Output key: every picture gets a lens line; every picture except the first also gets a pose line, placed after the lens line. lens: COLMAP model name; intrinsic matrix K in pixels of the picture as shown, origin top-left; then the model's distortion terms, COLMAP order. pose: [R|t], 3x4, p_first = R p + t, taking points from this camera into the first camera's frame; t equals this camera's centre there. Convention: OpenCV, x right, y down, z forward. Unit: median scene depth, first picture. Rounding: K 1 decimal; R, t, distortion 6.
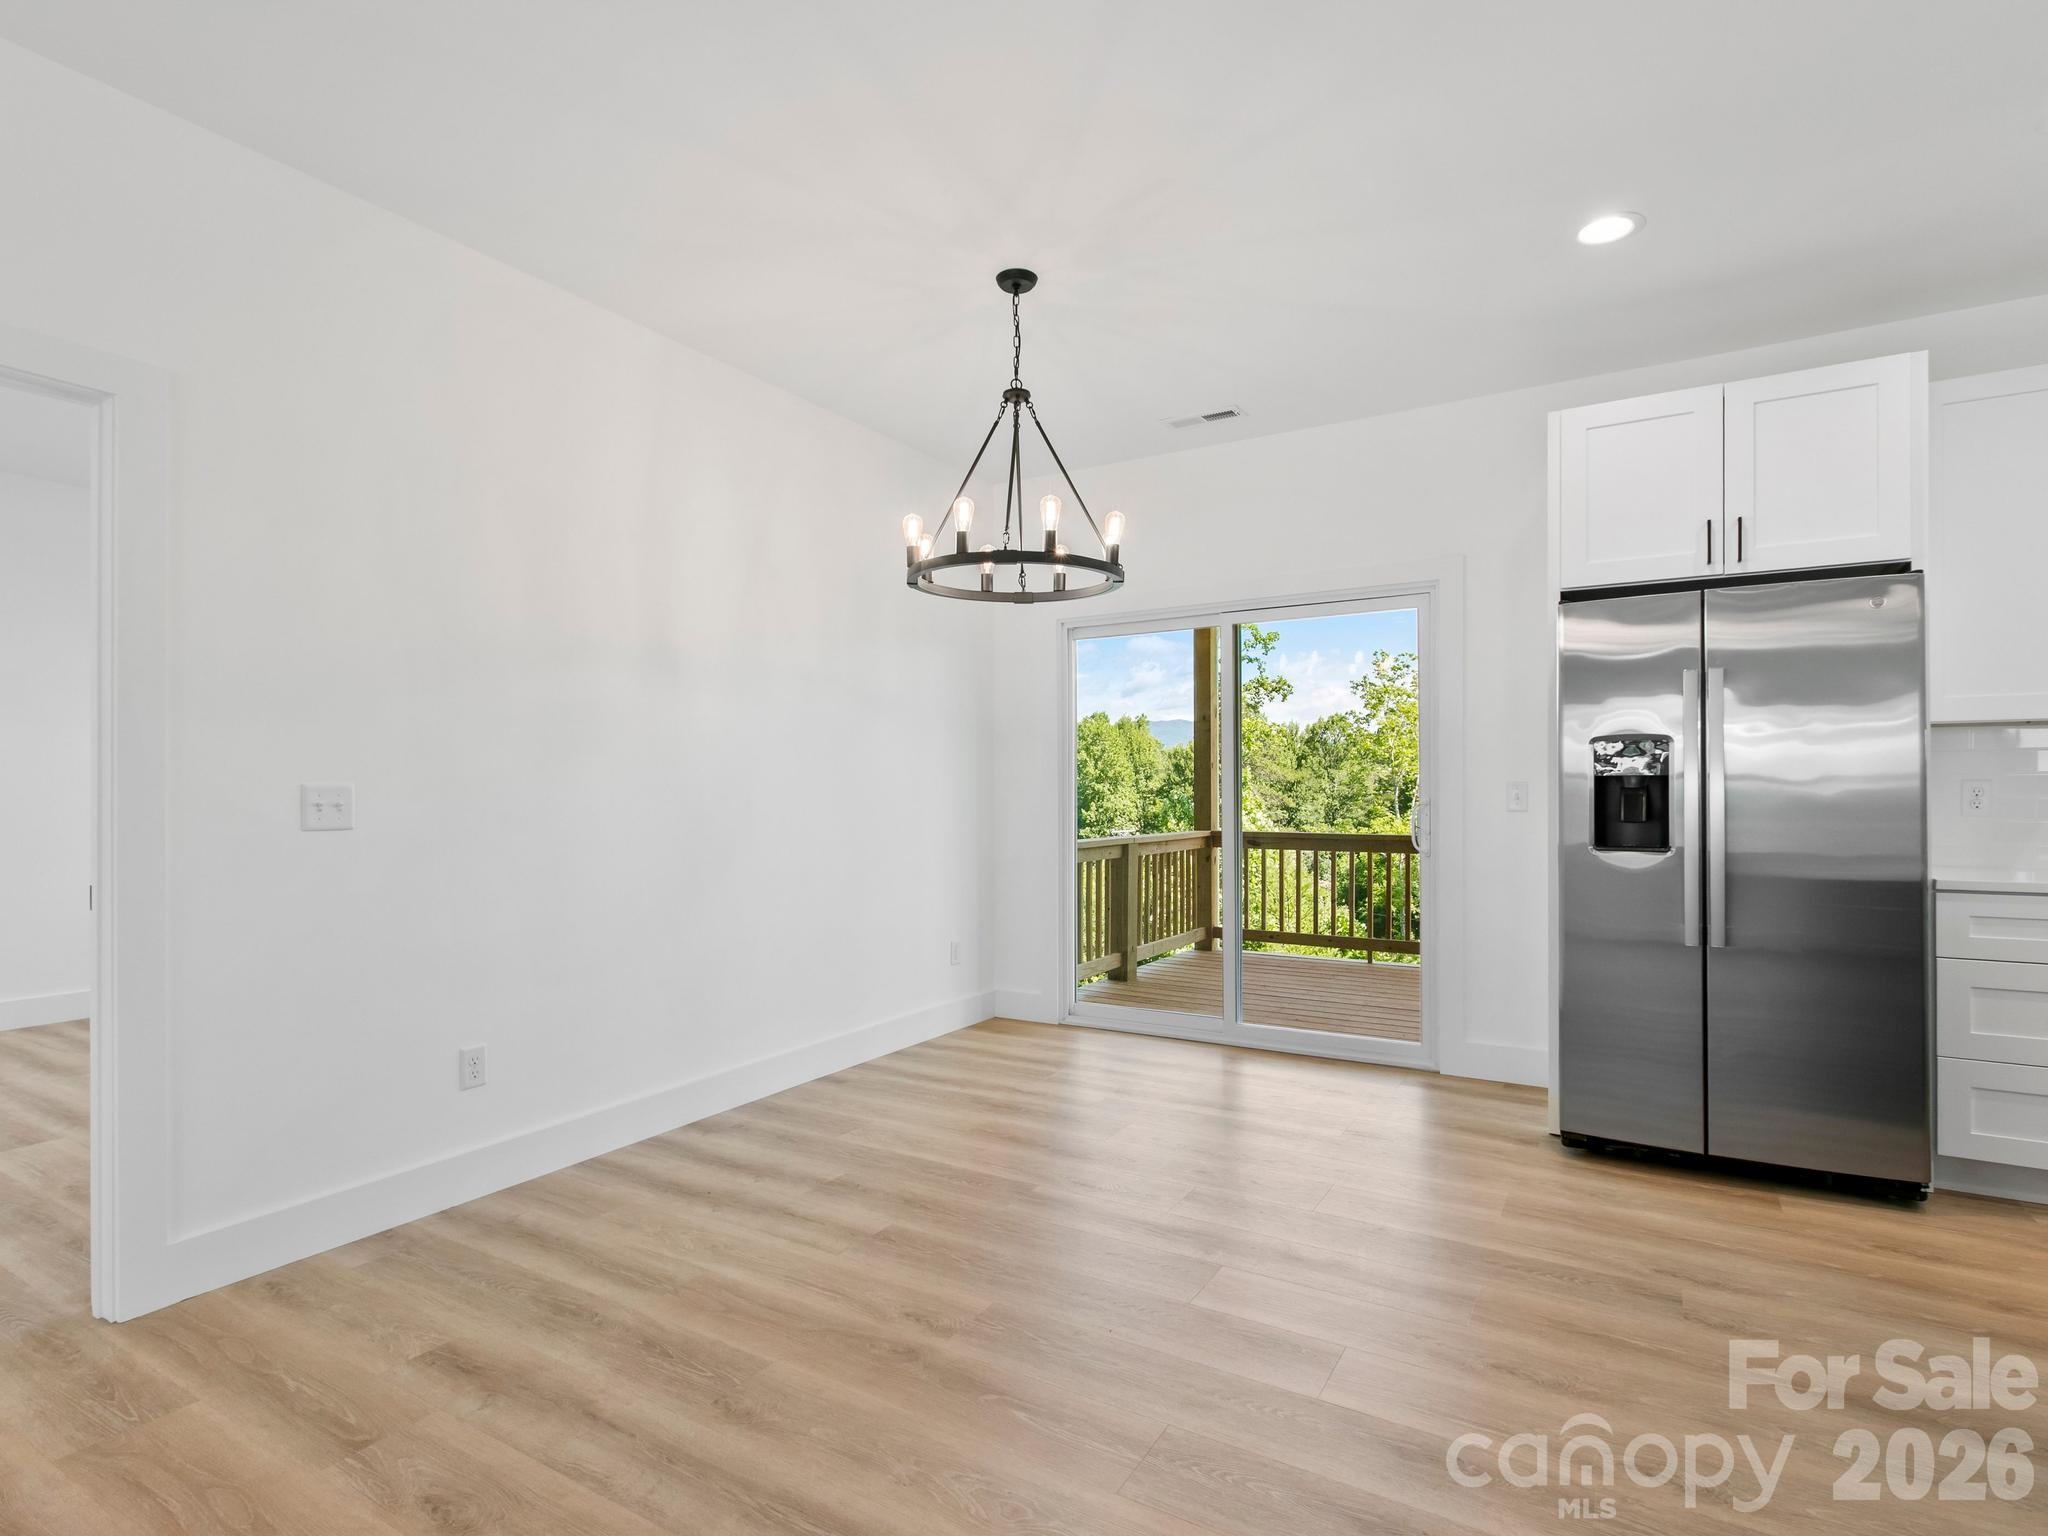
lens RADIAL K [[1045.4, 0, 1029.3], [0, 1045.4, 789.2], [0, 0, 1]] dist [0.002357, 0.000014]
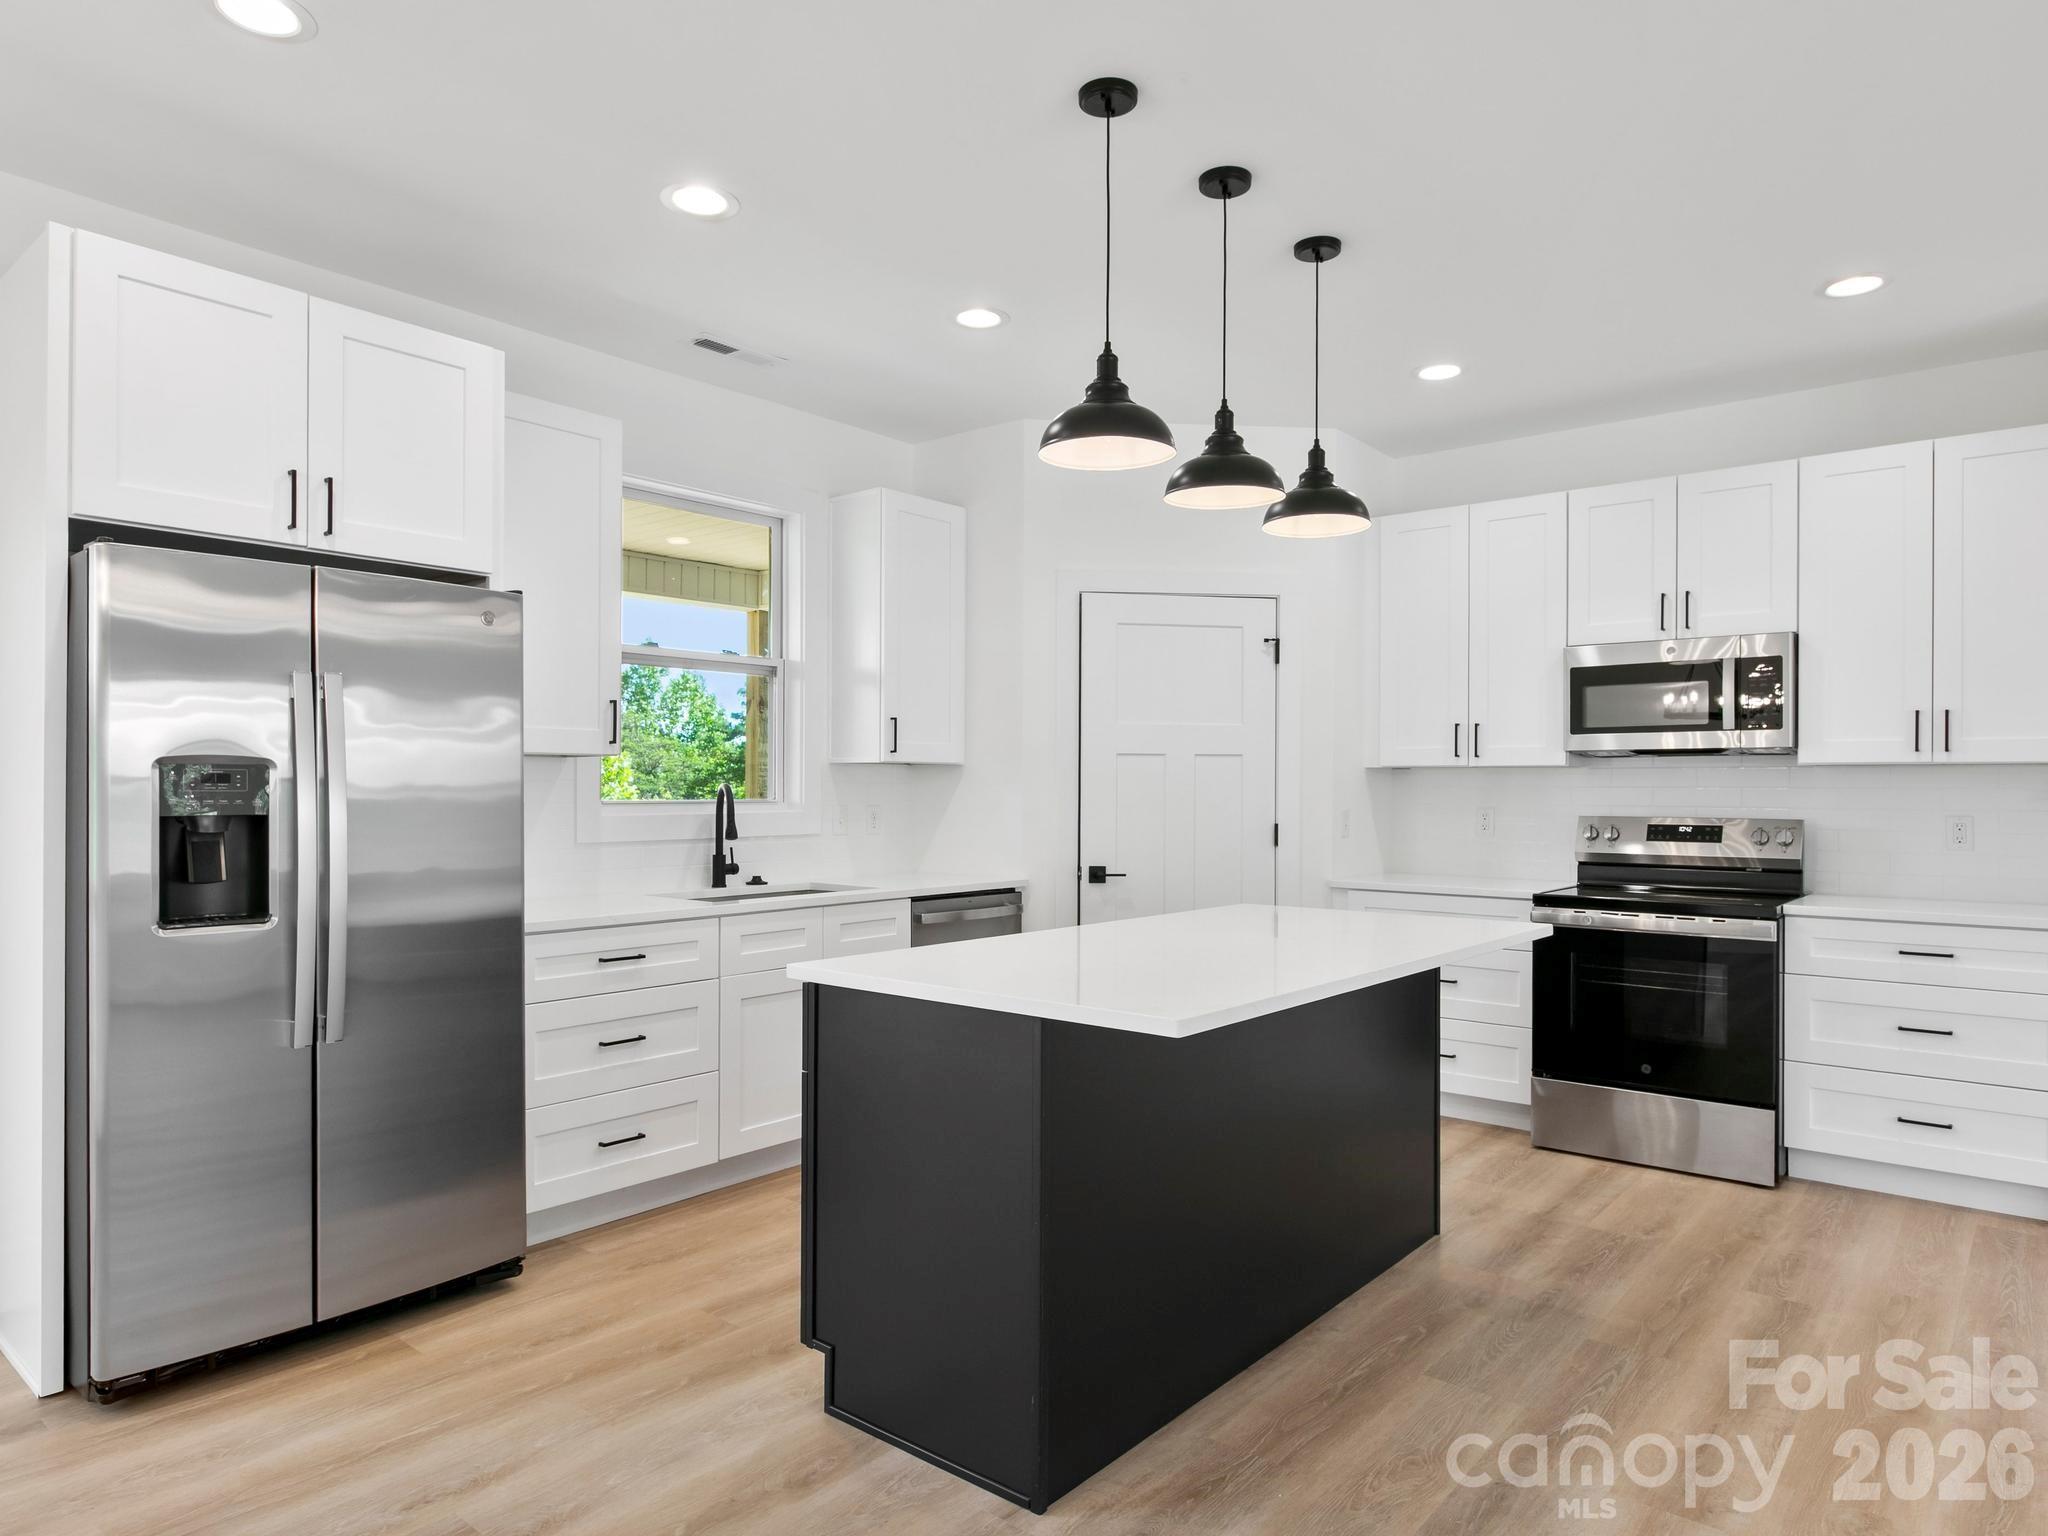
lens RADIAL K [[1253.7, 0, 1025.2], [0, 1253.7, 782.6], [0, 0, 1]] dist [-0.002980, 0.000664]
pose [[0.149879, 0.006551, 0.988683, -0.141092], [-0.004423, 0.999972, -0.005956, -0.028884], [-0.988694, -0.003480, 0.149904, 0.319435]]
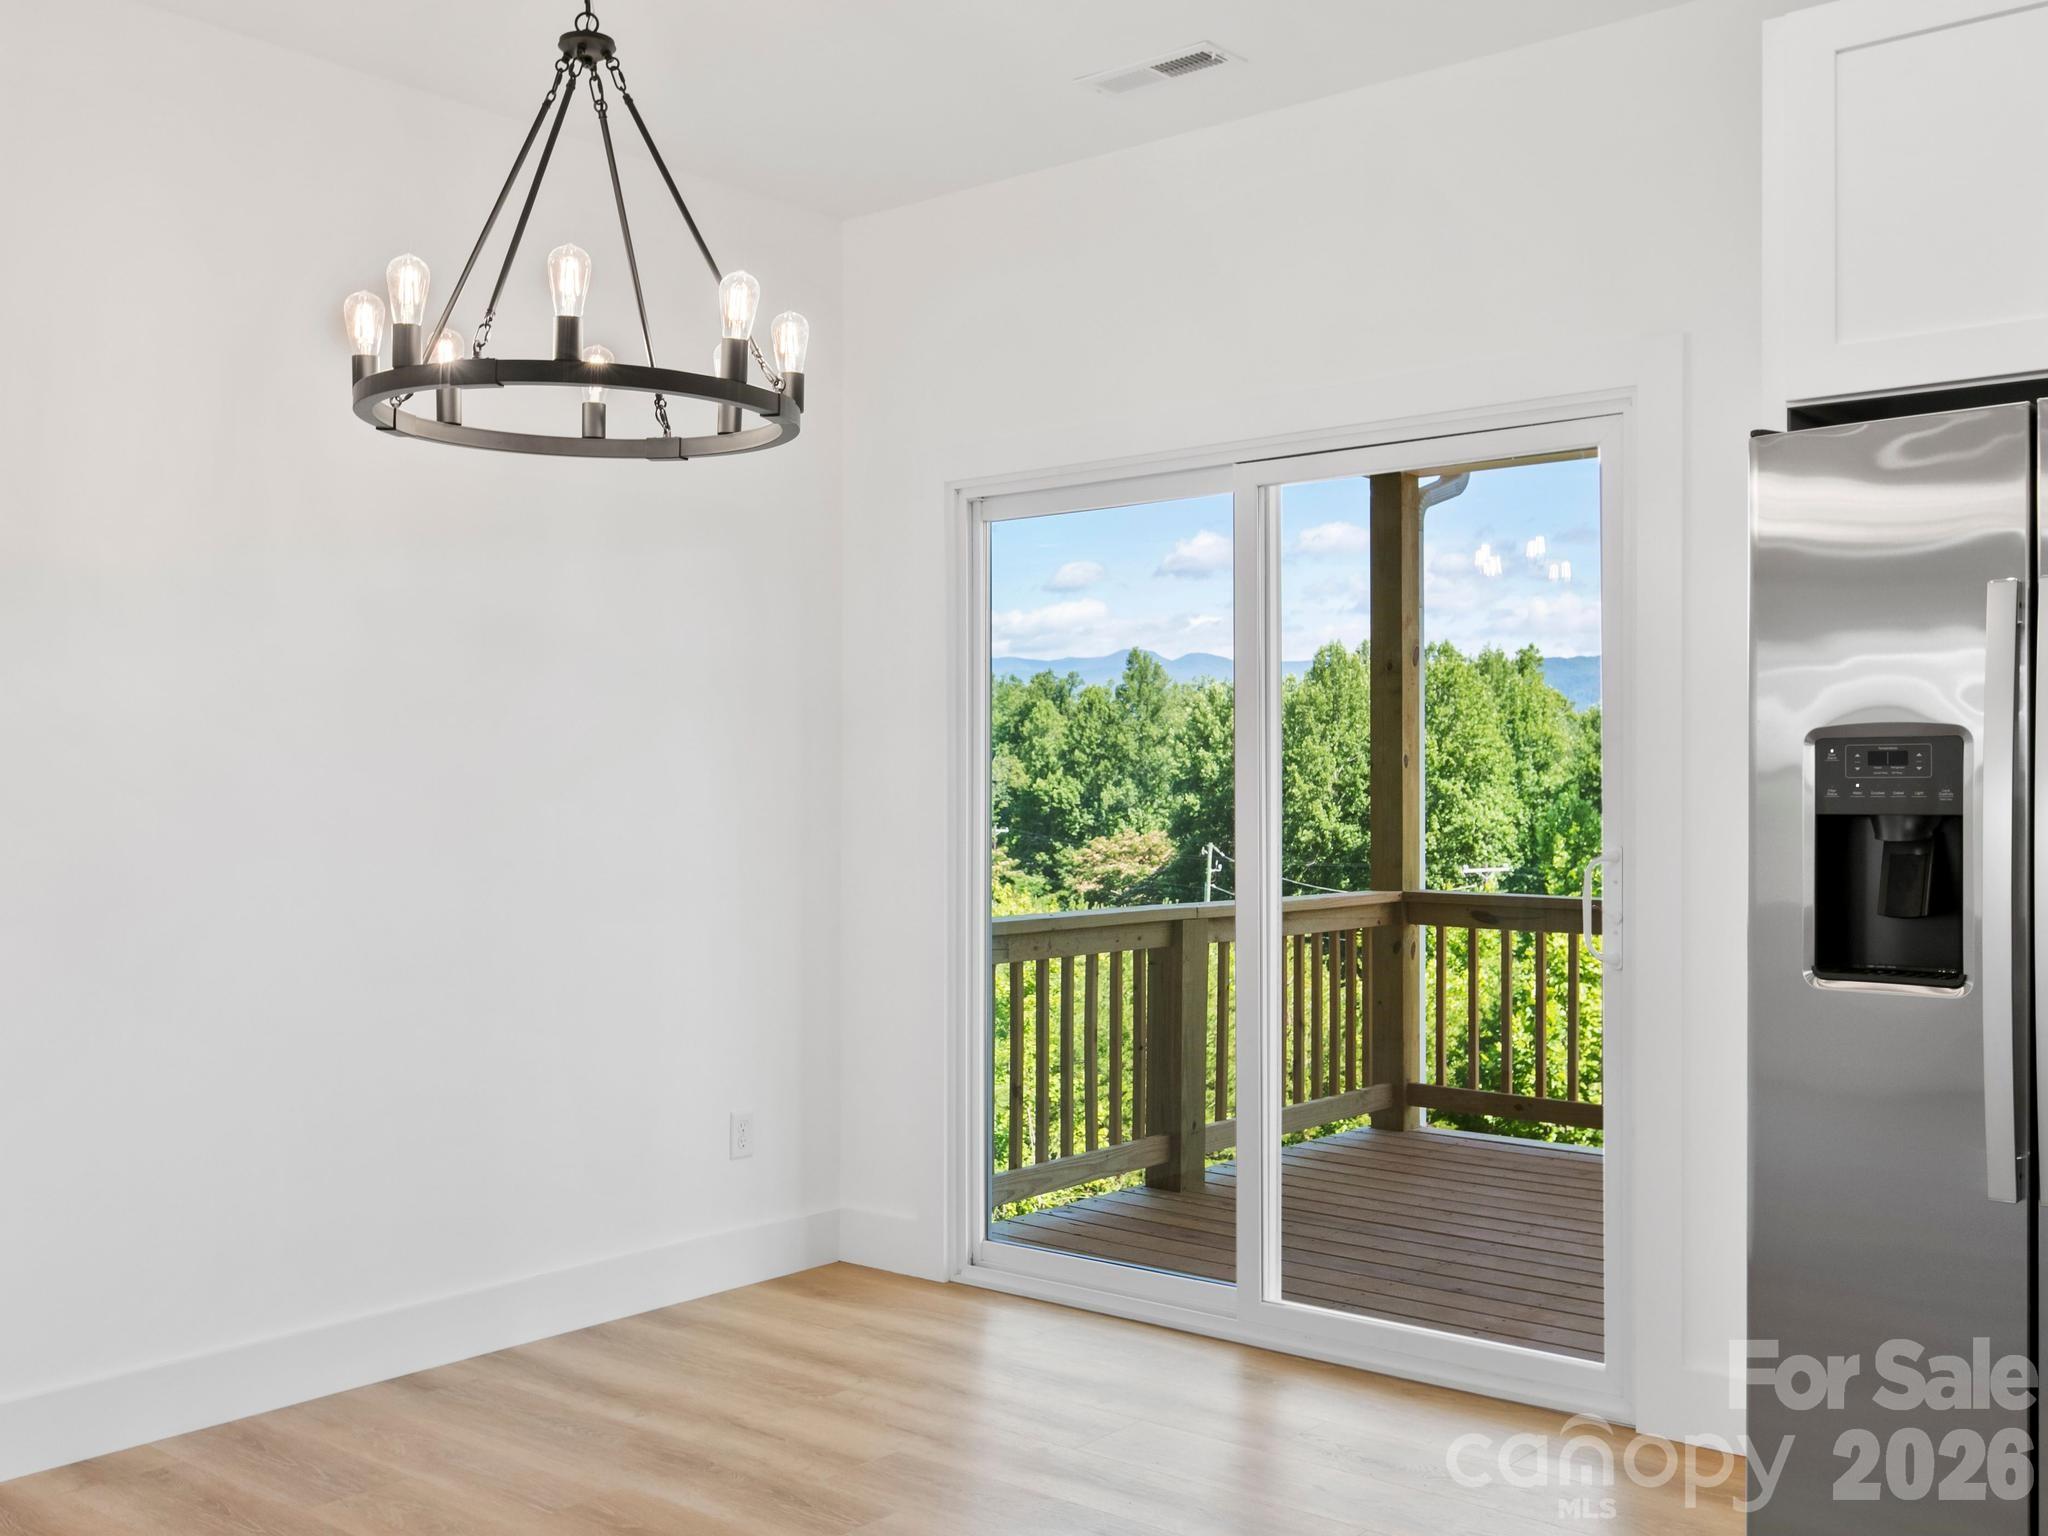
lens RADIAL K [[1957.9, 0, 1024.0], [0, 1957.9, 768.0], [0, 0, 1]] dist [-0.000614, -0.001695]
pose [[0.988481, 0.001450, -0.151338, 0.303897], [-0.002908, 0.999951, -0.009417, -0.021842], [0.151317, 0.009749, 0.988437, 0.100654]]
